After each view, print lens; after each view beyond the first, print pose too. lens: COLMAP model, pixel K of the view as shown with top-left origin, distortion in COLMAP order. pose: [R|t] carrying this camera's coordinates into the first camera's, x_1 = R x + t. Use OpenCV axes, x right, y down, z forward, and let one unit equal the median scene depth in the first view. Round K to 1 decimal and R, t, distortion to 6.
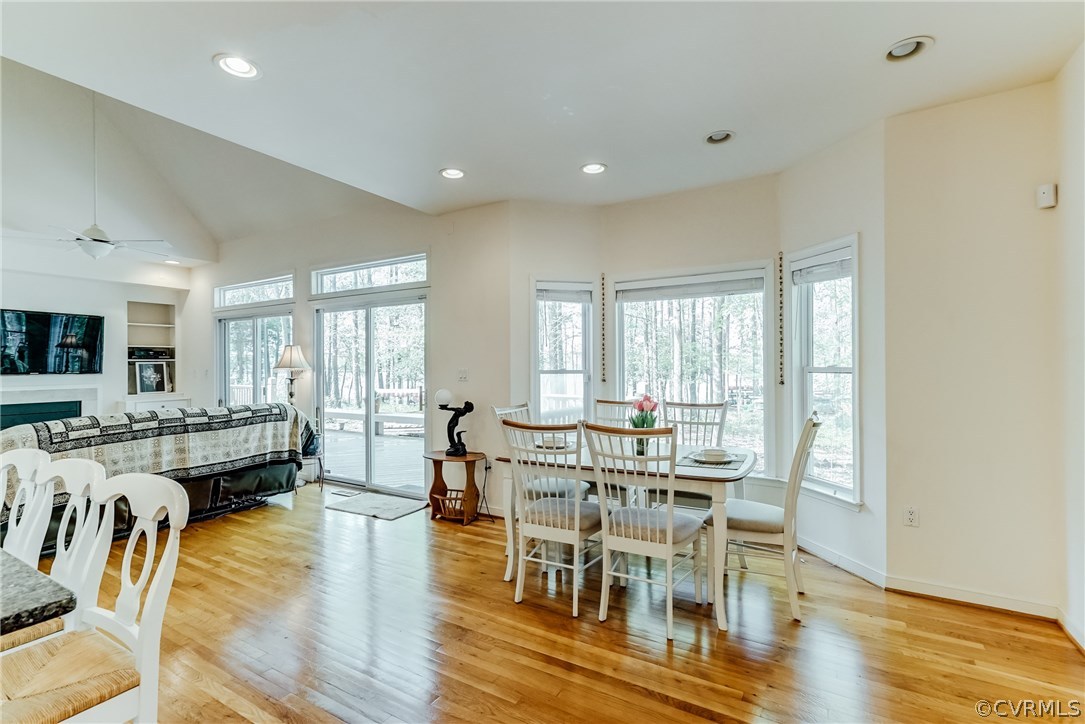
lens RADIAL K [[492.5, 0, 548.9], [0, 492.5, 361.6], [0, 0, 1]] dist [0.002327, 0.001646]
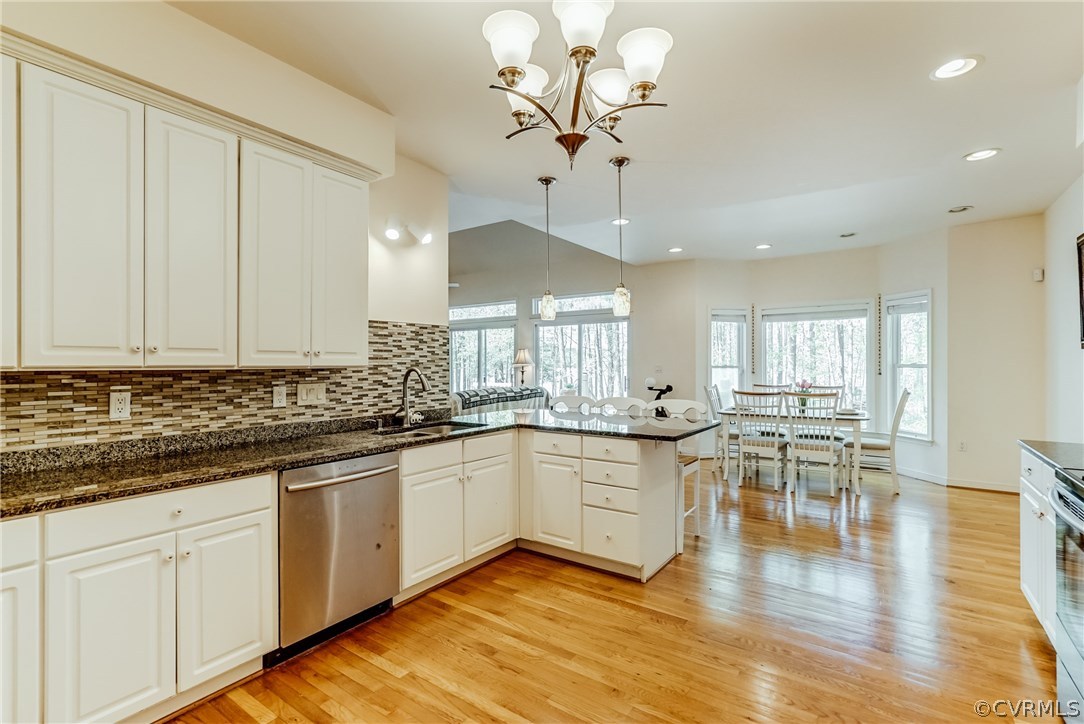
lens RADIAL K [[492.1, 0, 541.6], [0, 492.1, 360.8], [0, 0, 1]] dist [0.002327, 0.001646]
pose [[0.995806, 0.003623, -0.091415, -0.418903], [-0.003351, 0.999989, 0.003130, -0.001249], [0.091425, -0.002811, 0.995808, -0.618131]]
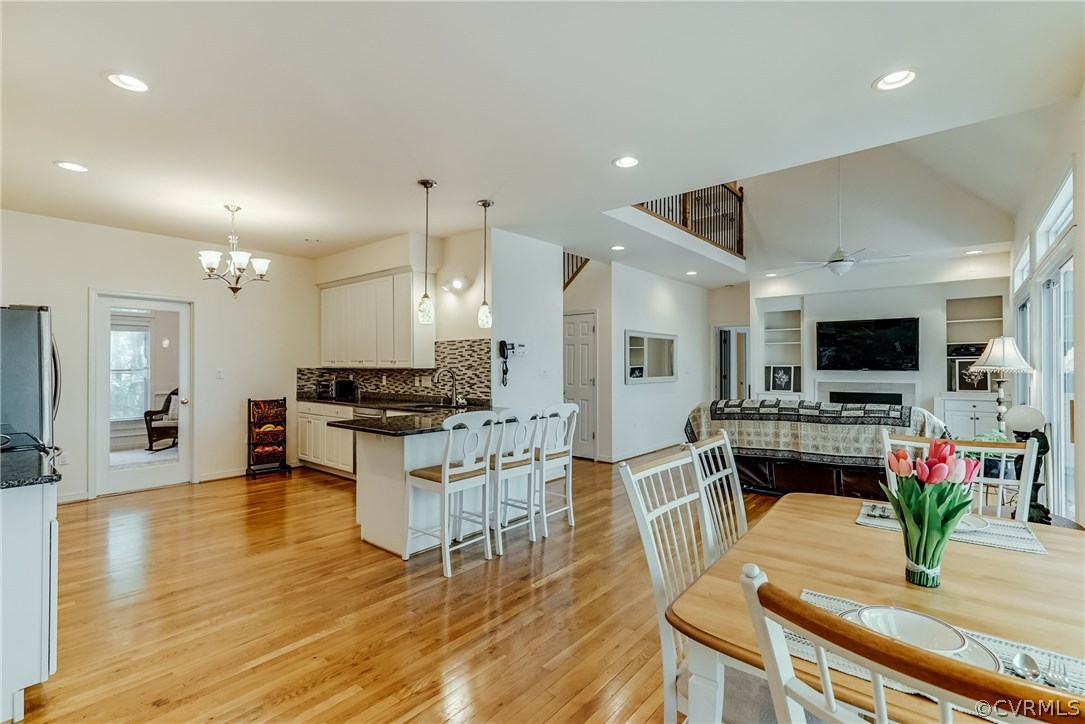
lens RADIAL K [[492.5, 0, 538.4], [0, 492.5, 366.1], [0, 0, 1]] dist [0.002327, 0.001646]
pose [[-0.176294, 0.006281, -0.984317, 0.466295], [0.010016, 0.999939, 0.004587, 0.002281], [0.984287, -0.009050, -0.176347, 0.547021]]
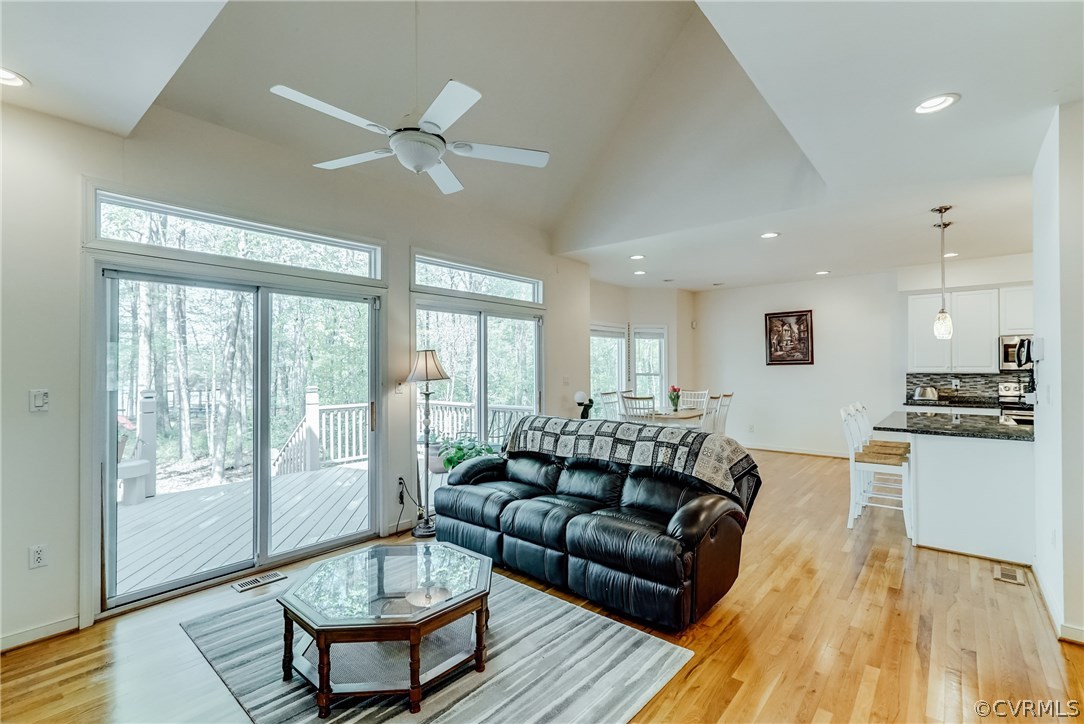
lens RADIAL K [[492.1, 0, 540.2], [0, 492.1, 361.6], [0, 0, 1]] dist [0.002327, 0.001646]
pose [[0.168545, 0.016289, 0.985559, -1.593898], [-0.004686, 0.999865, -0.015724, -0.003947], [-0.985683, -0.001968, 0.168598, 0.891499]]
